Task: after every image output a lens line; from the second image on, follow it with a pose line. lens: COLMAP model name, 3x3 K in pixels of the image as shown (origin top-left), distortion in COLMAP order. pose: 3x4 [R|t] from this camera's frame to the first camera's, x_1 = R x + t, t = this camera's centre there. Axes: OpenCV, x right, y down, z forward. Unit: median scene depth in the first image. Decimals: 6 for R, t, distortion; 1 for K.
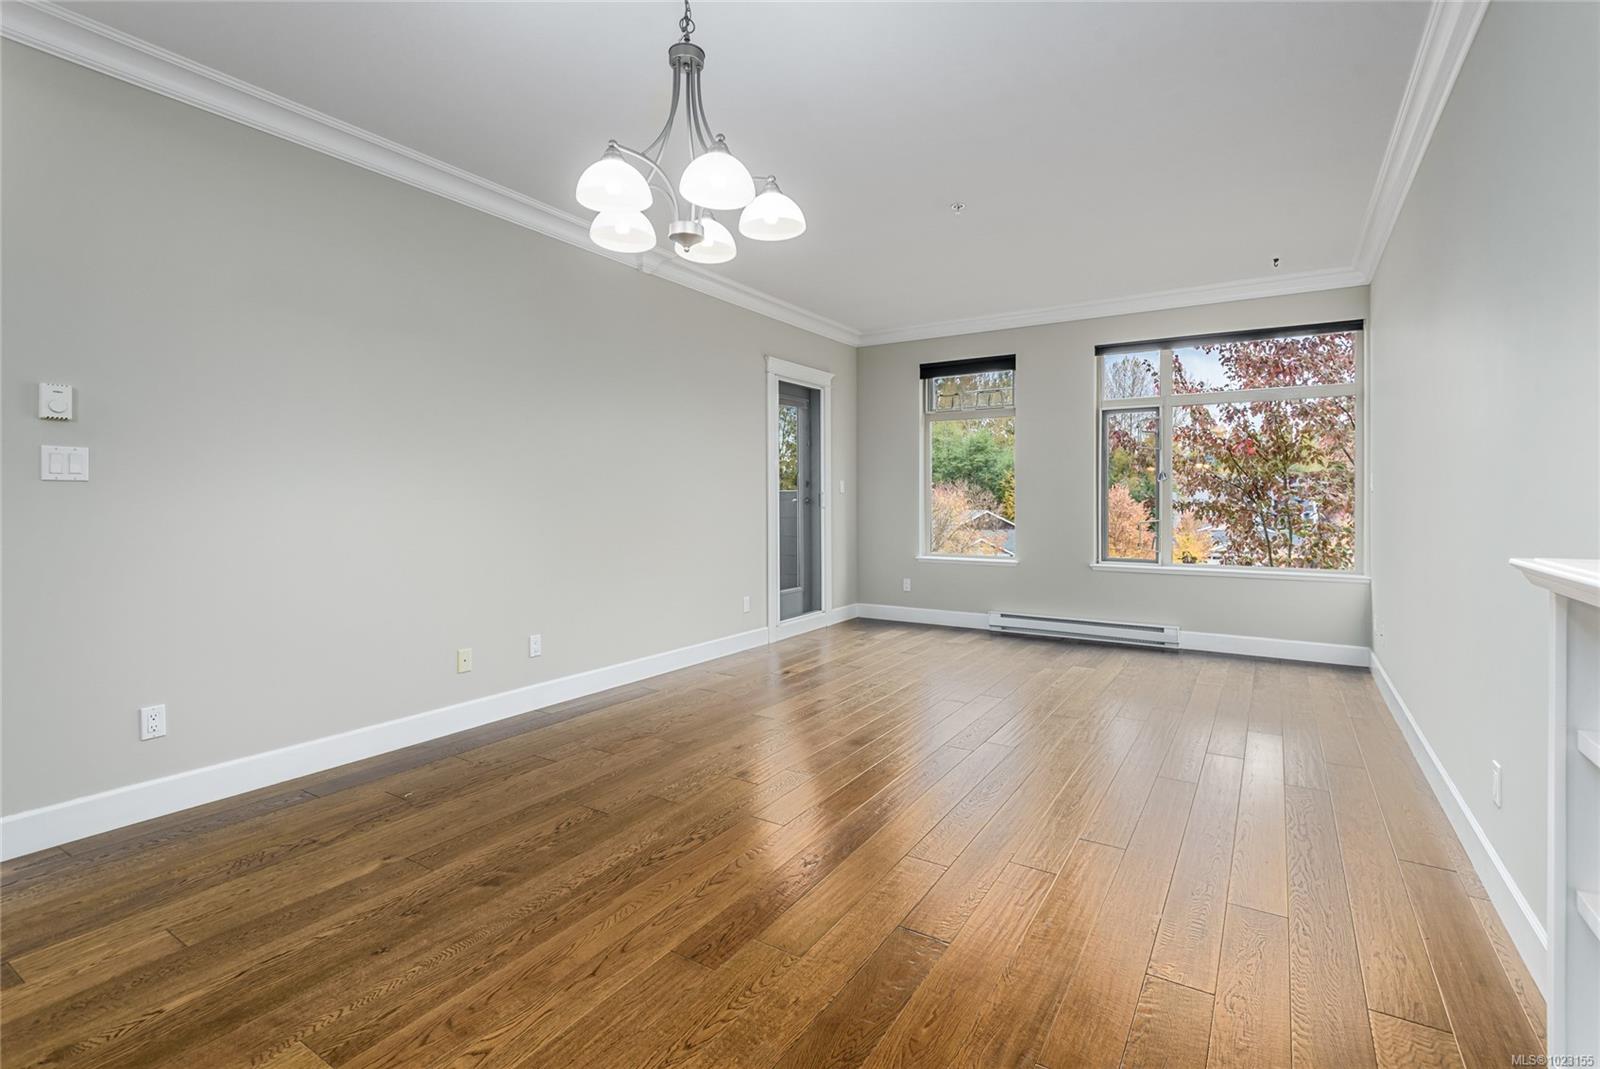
lens RADIAL K [[734.8, 0, 801.6], [0, 734.8, 501.2], [0, 0, 1]] dist [0.000799, -0.000017]
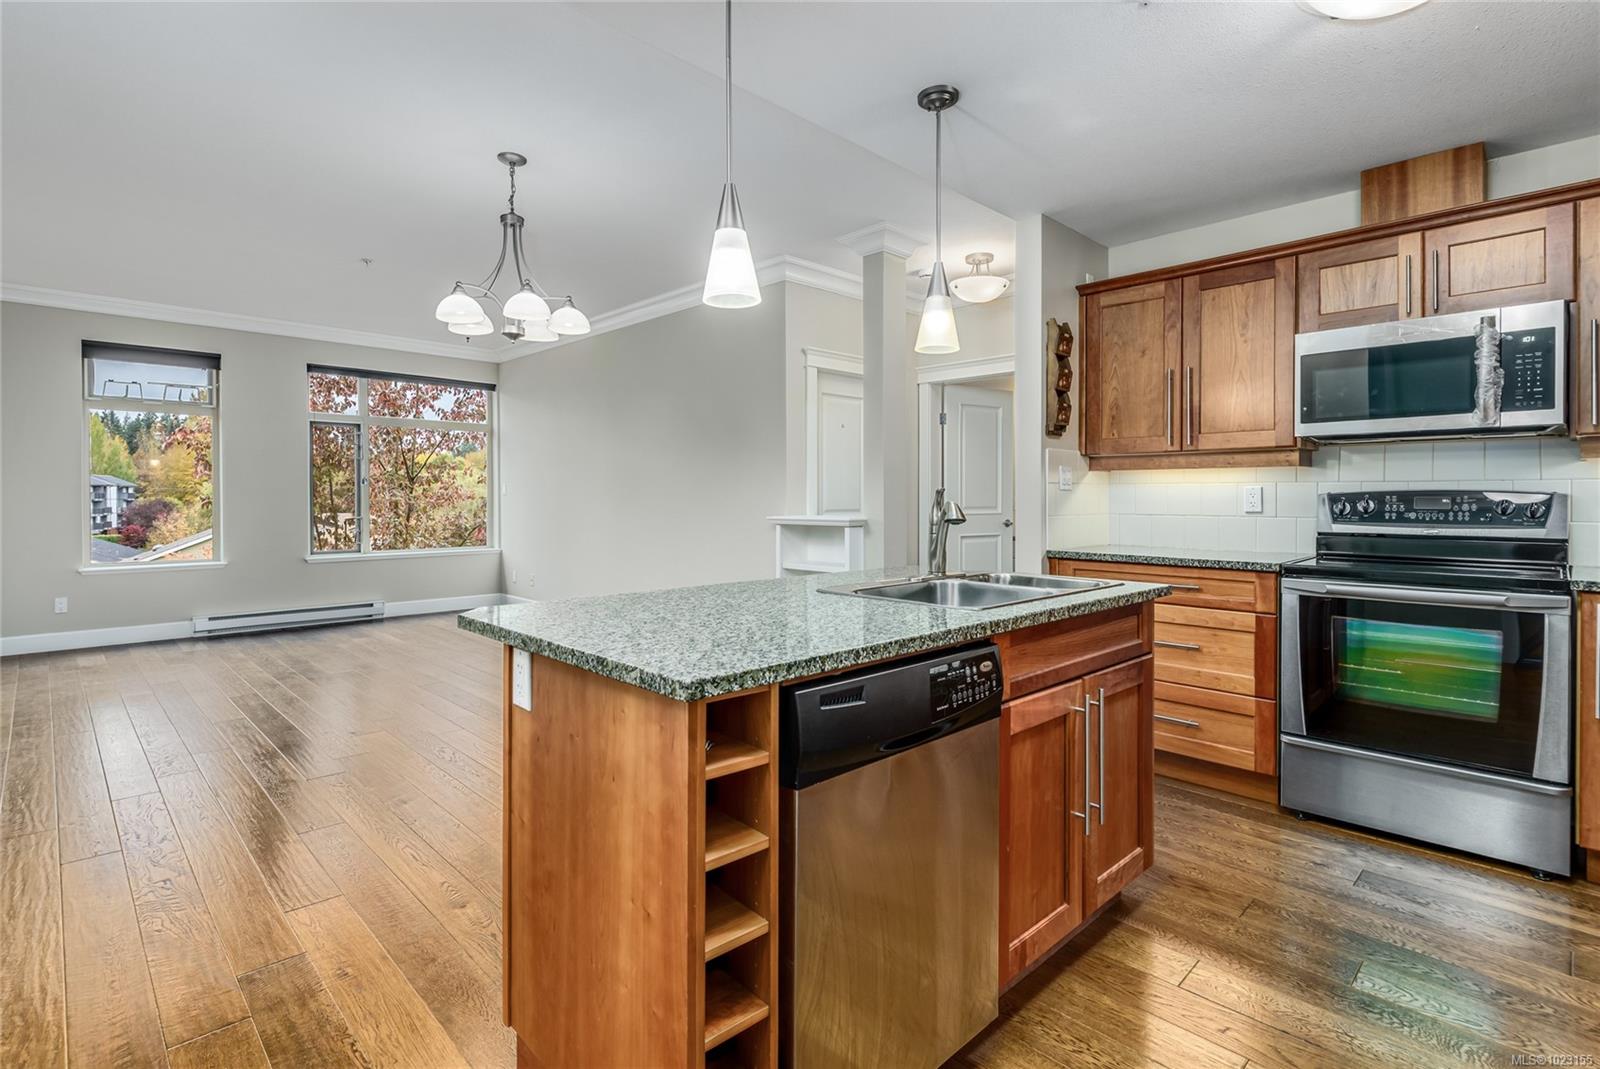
lens RADIAL K [[763.7, 0, 780.9], [0, 763.7, 499.5], [0, 0, 1]] dist [0.000653, -0.000063]
pose [[0.241644, -0.001009, 0.970364, -0.597358], [0.004486, 0.999990, -0.000078, 0.000129], [-0.970354, 0.004372, 0.241647, 0.017689]]
